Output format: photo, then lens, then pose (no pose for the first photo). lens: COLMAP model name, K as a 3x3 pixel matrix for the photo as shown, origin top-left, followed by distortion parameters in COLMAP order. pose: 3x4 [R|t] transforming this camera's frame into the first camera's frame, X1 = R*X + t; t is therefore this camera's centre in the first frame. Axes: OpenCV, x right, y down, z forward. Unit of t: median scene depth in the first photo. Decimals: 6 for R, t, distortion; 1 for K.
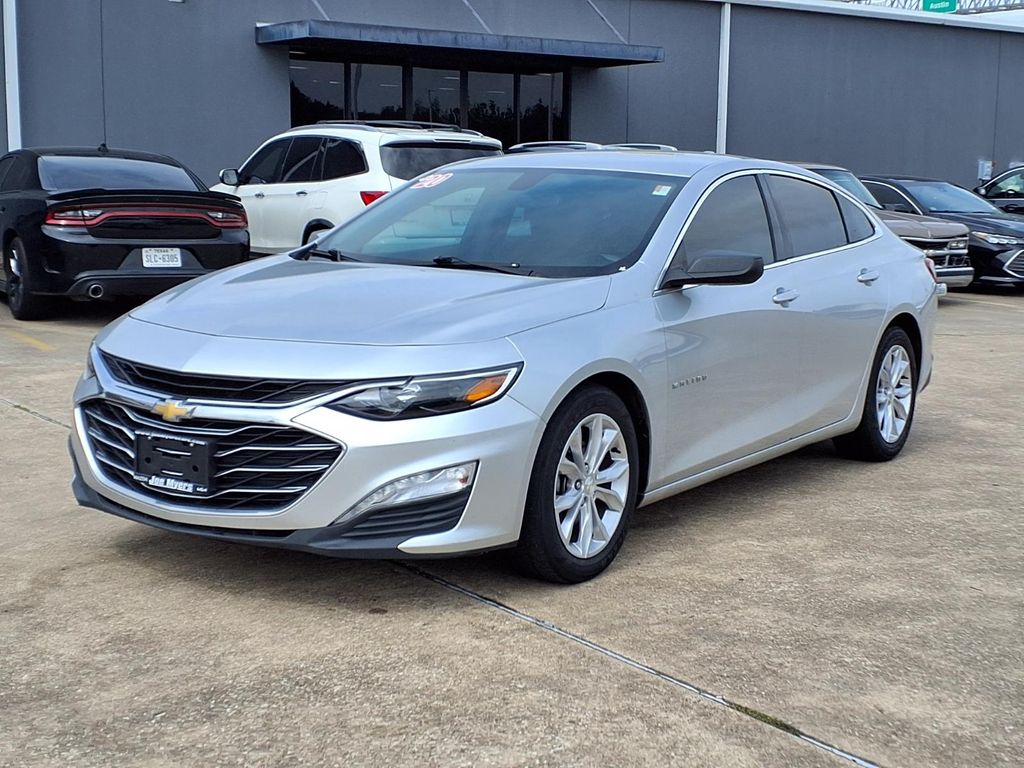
lens RADIAL K [[1469.3, 0, 512.0], [0, 1469.3, 384.0], [0, 0, 1]] dist [0.244160, -0.806340]
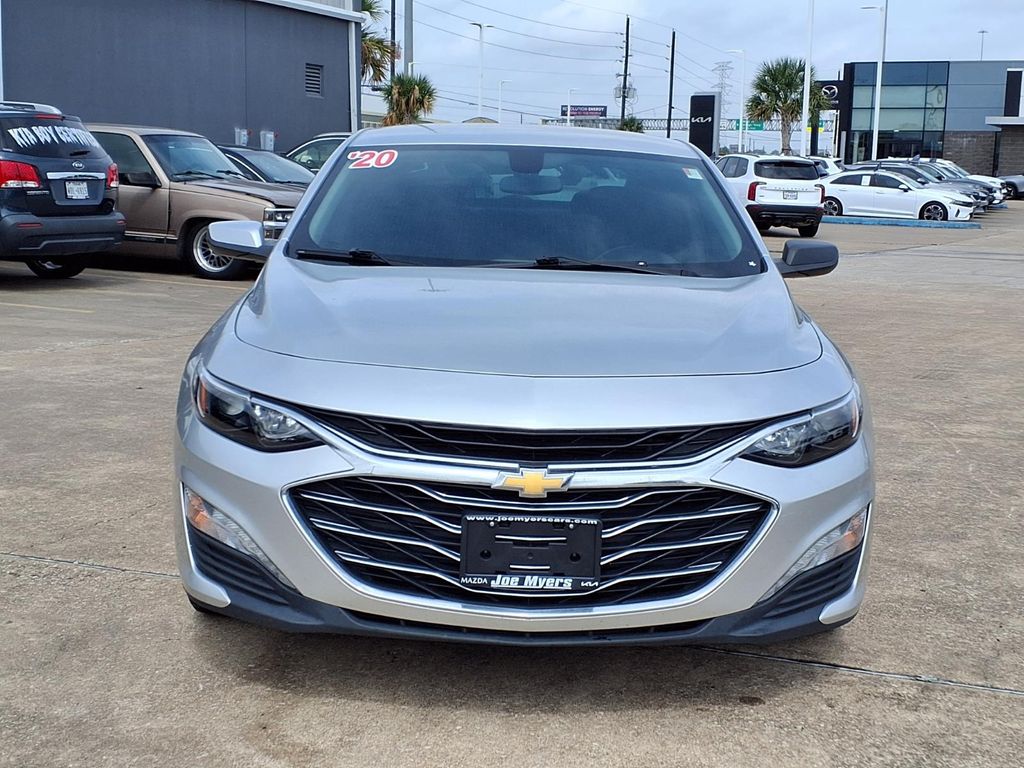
lens RADIAL K [[1469.3, 0, 512.0], [0, 1469.3, 384.0], [0, 0, 1]] dist [0.244160, -0.806340]
pose [[0.818881, -0.078963, 0.568506, -0.653722], [0.064603, 0.996877, 0.045407, -0.065535], [-0.570316, -0.000455, 0.821425, 0.408463]]
